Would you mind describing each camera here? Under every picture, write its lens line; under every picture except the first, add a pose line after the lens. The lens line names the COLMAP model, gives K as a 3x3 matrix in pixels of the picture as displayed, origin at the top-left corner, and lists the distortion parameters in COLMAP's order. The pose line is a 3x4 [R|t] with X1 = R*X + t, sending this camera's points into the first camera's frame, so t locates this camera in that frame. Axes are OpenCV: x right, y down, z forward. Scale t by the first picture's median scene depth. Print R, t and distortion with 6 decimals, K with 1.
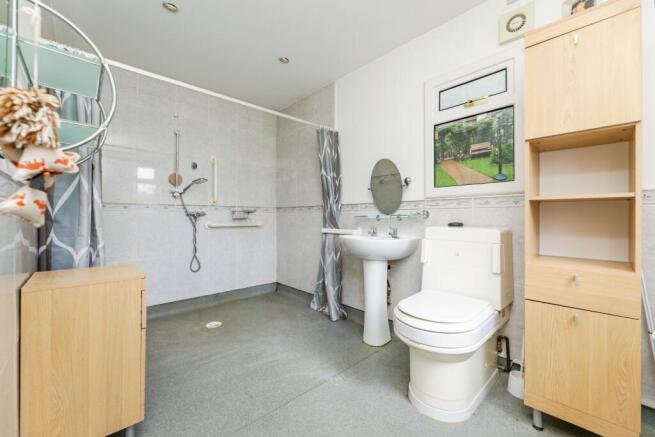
lens RADIAL K [[267.4, 0, 327.5], [0, 267.4, 218.5], [0, 0, 1]] dist [-0.000962, -0.000102]
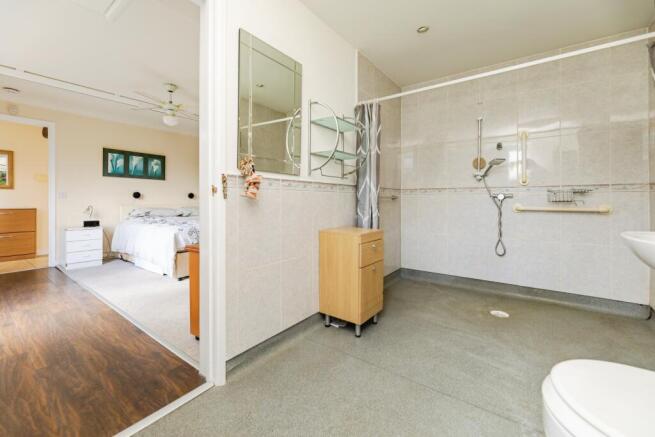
lens RADIAL K [[272.7, 0, 326.9], [0, 272.7, 205.2], [0, 0, 1]] dist [0.000084, 0.000087]
pose [[0.192636, 0.018254, -0.981100, 0.369560], [-0.006311, 0.999829, 0.017363, 0.003289], [0.981250, 0.002846, 0.192718, 0.208586]]
